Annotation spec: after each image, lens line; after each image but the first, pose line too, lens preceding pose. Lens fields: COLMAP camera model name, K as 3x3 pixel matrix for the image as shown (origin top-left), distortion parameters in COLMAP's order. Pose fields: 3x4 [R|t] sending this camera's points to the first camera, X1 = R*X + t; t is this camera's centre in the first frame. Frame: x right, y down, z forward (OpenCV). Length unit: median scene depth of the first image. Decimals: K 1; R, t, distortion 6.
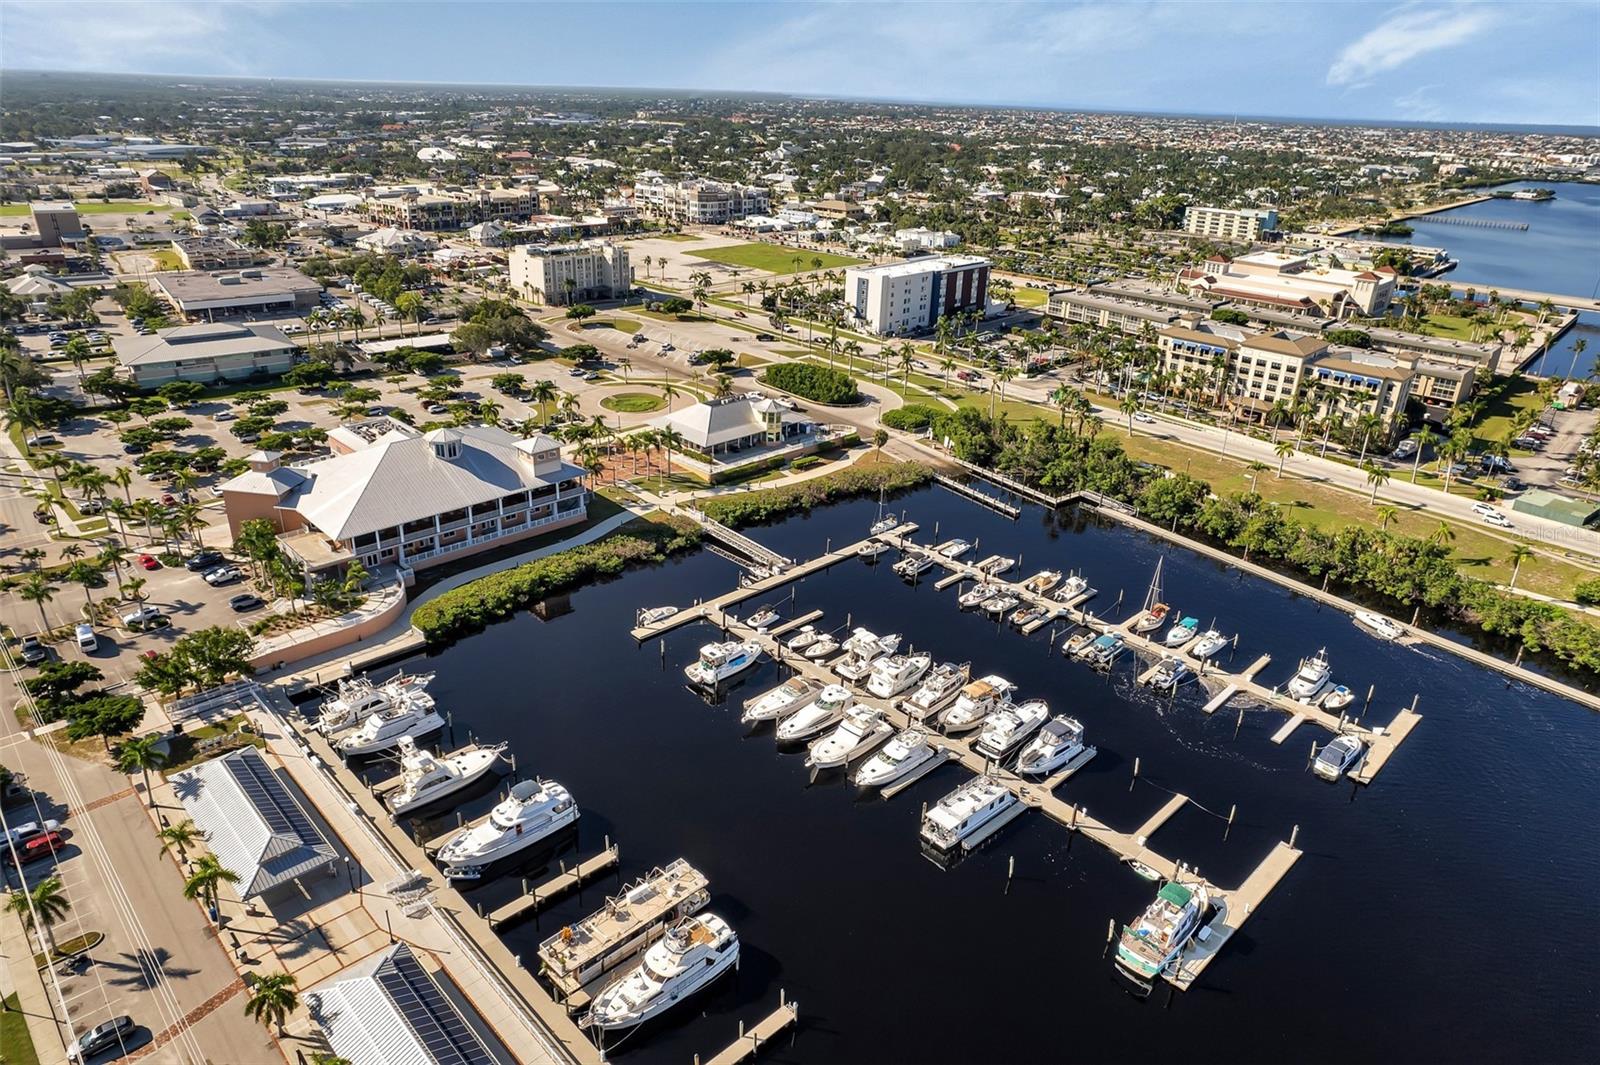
lens RADIAL K [[1024.1, 0, 804.0], [0, 1024.1, 534.2], [0, 0, 1]] dist [-0.085455, 0.081805]
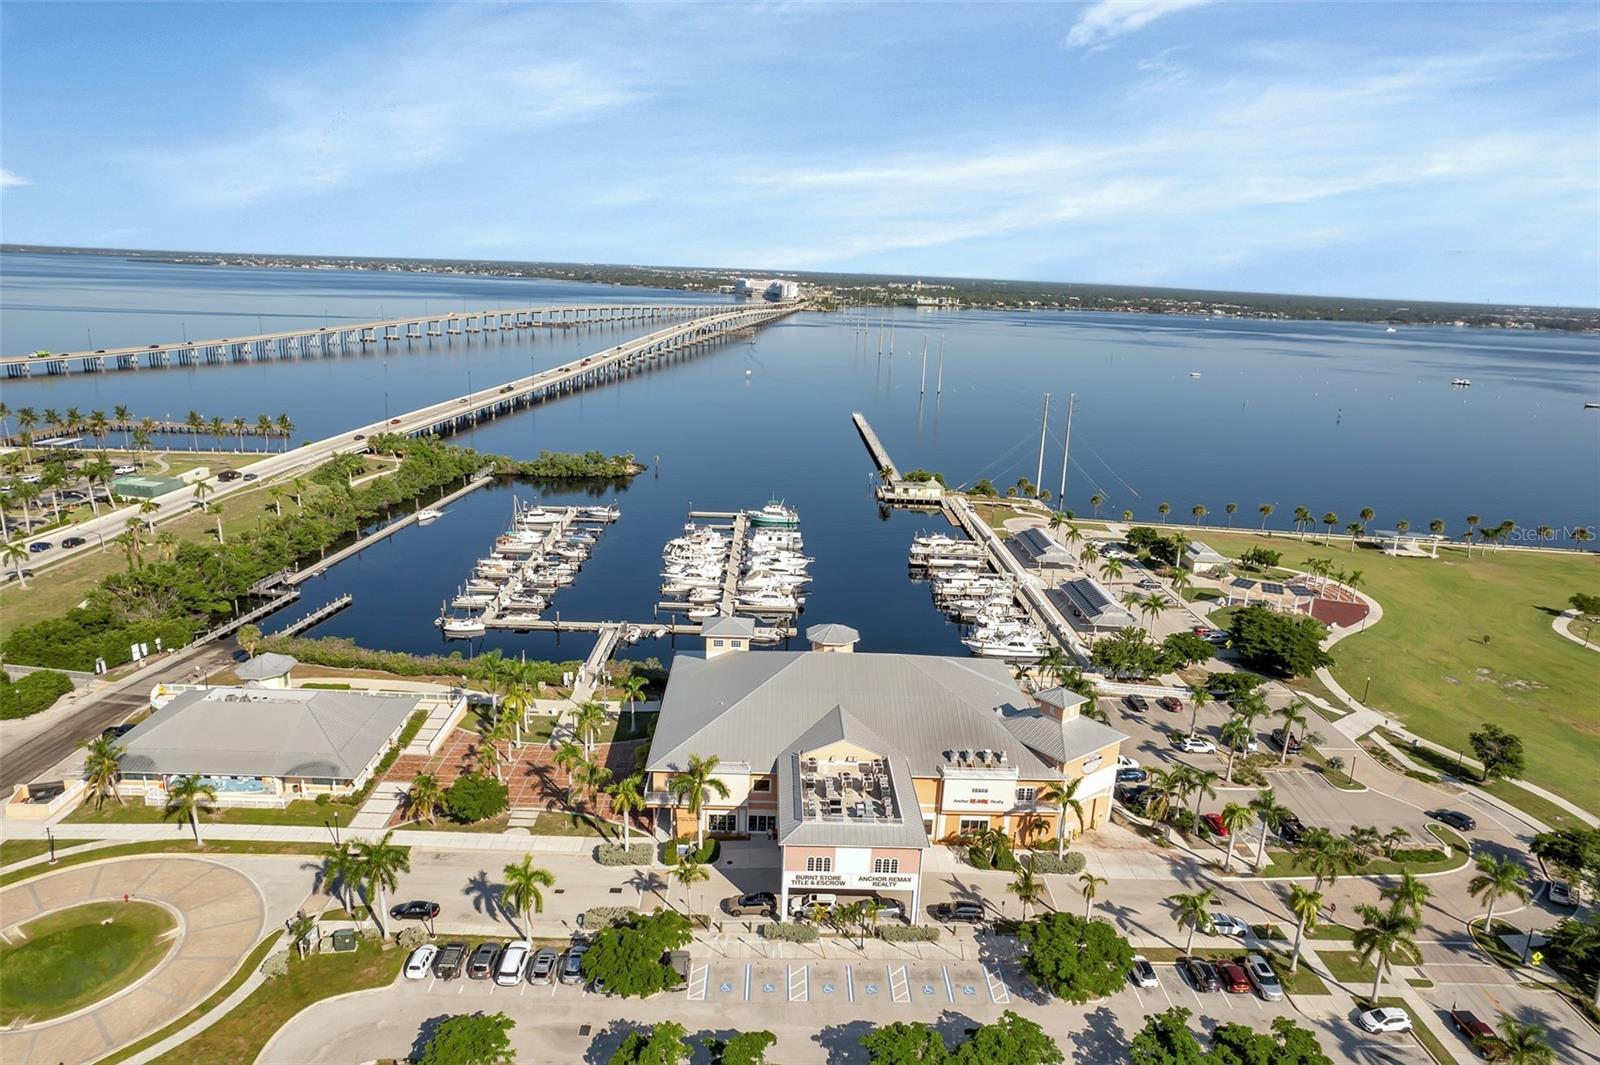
lens RADIAL K [[1019.7, 0, 802.8], [0, 1019.7, 538.7], [0, 0, 1]] dist [-0.073085, 0.066381]
pose [[-0.729920, -0.234433, 0.642073, -0.626195], [0.218126, 0.810344, 0.543842, -0.438918], [-0.647795, 0.537014, -0.540350, 1.081858]]
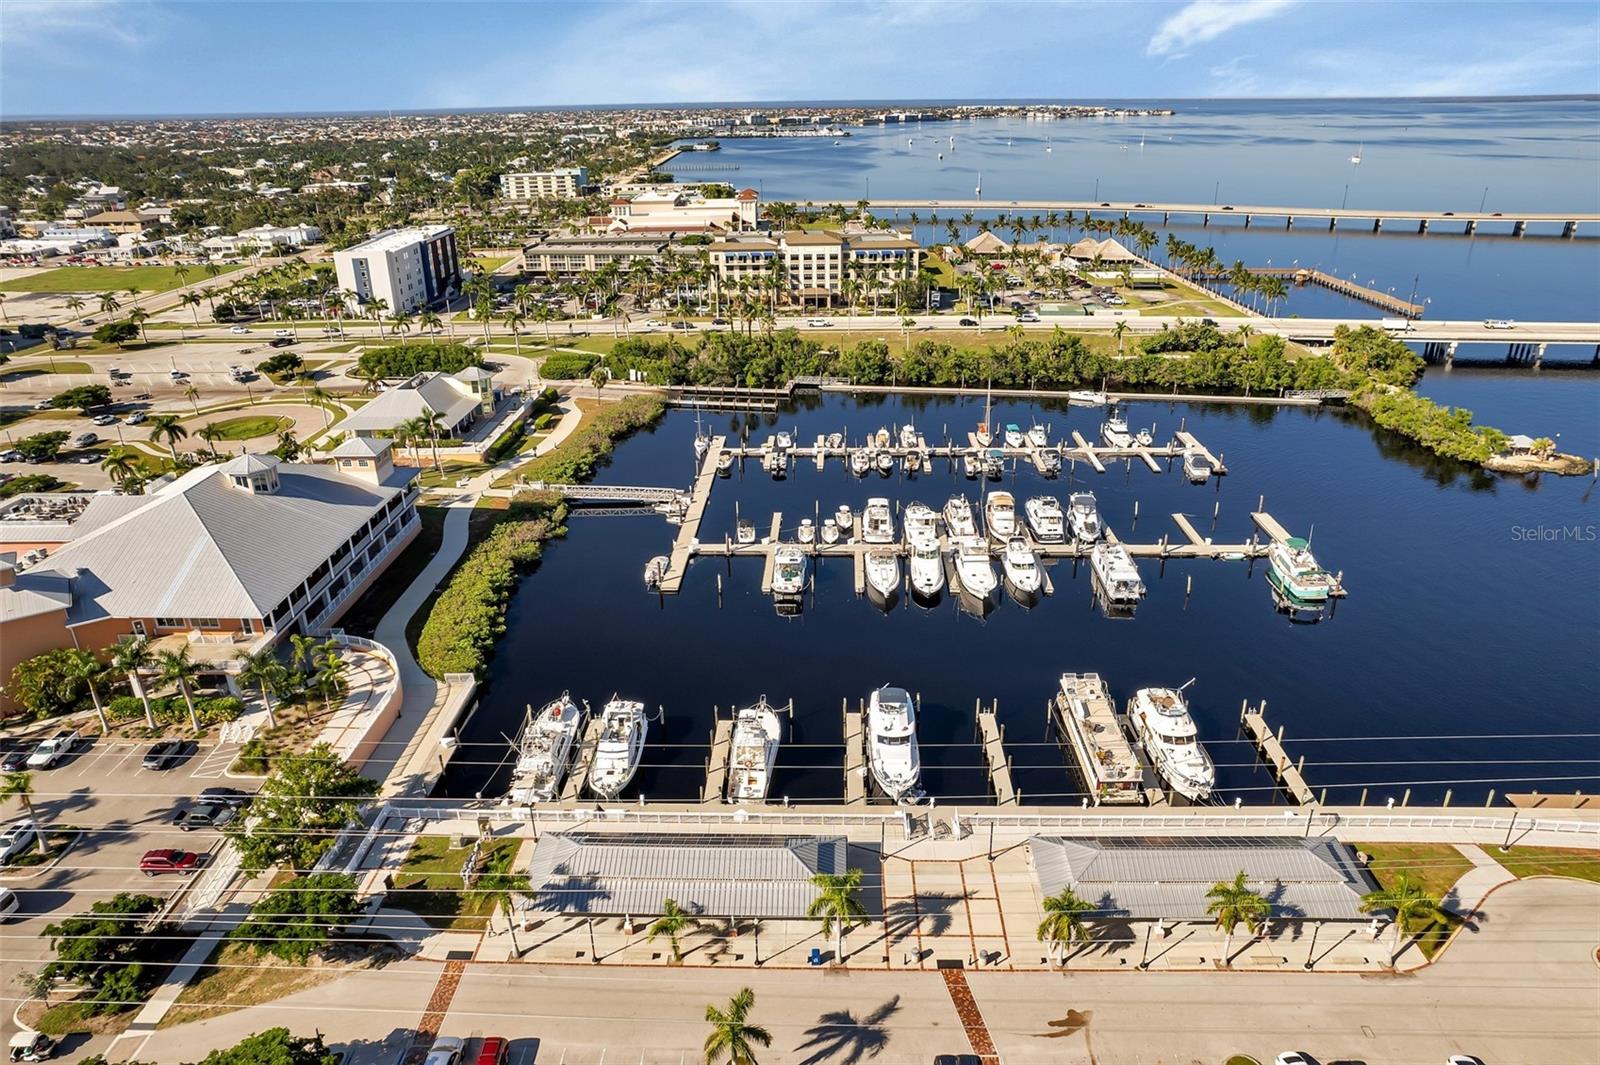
lens RADIAL K [[1019.7, 0, 802.8], [0, 1019.7, 538.7], [0, 0, 1]] dist [-0.073085, 0.066381]
pose [[0.718841, -0.316046, 0.619179, -0.418818], [0.312258, 0.942566, 0.118593, -0.006946], [-0.621098, 0.108094, 0.776243, 0.161395]]
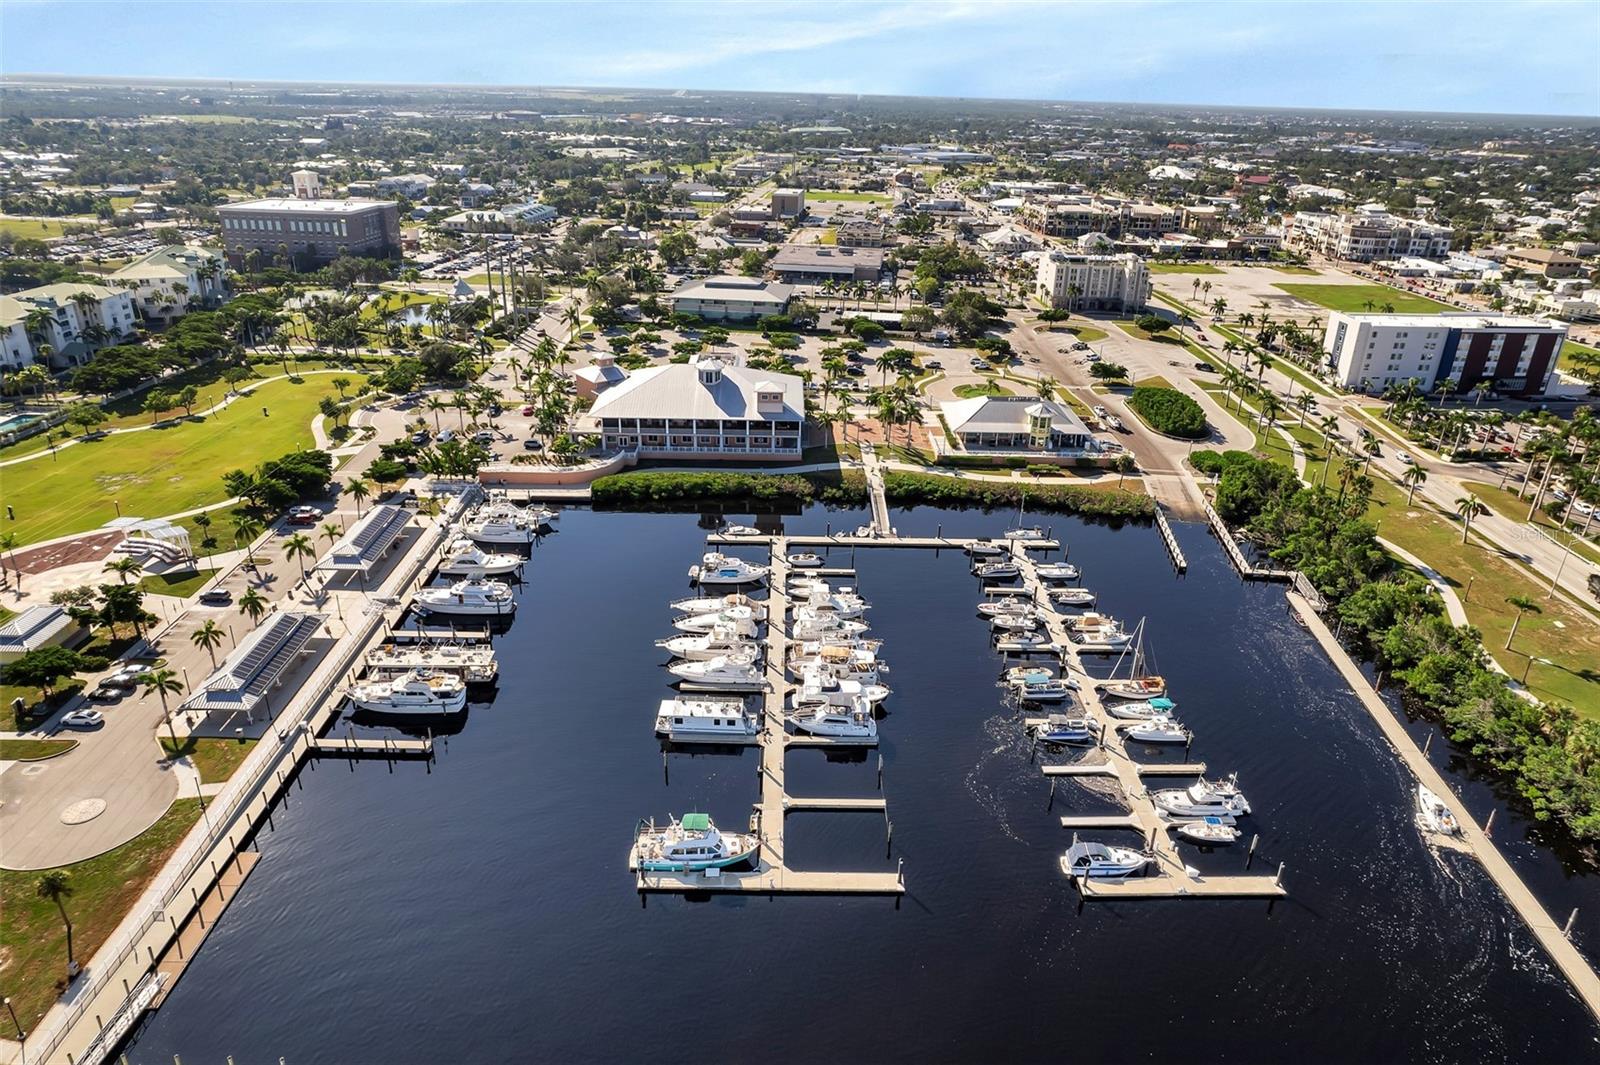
lens RADIAL K [[1024.1, 0, 804.0], [0, 1024.1, 534.2], [0, 0, 1]] dist [-0.085455, 0.081805]
pose [[0.725802, 0.265986, -0.634399, 0.472594], [-0.278698, 0.956844, 0.082326, -0.025928], [0.628919, 0.117053, 0.768609, 0.089343]]
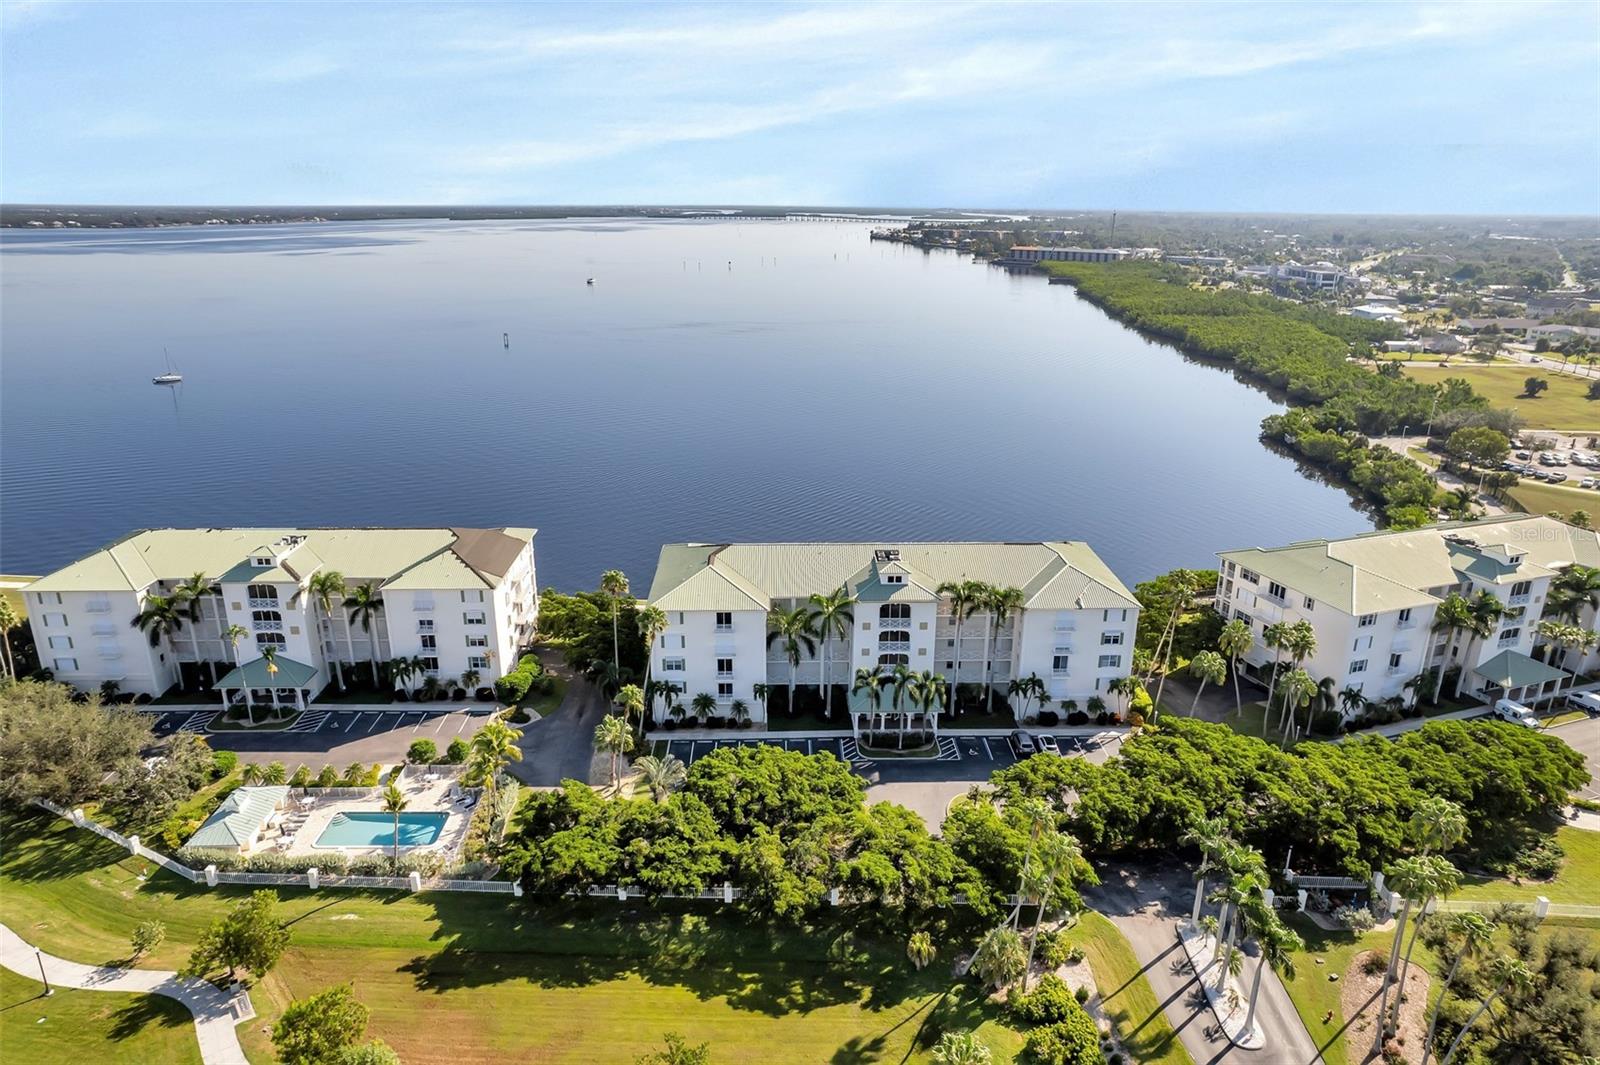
lens RADIAL K [[1024.1, 0, 804.0], [0, 1024.1, 534.2], [0, 0, 1]] dist [-0.085455, 0.081805]
pose [[-0.660829, 0.200373, -0.723295, -0.635805], [-0.327845, 0.789837, 0.518338, -0.225759], [0.675146, 0.579662, -0.456256, 0.619165]]
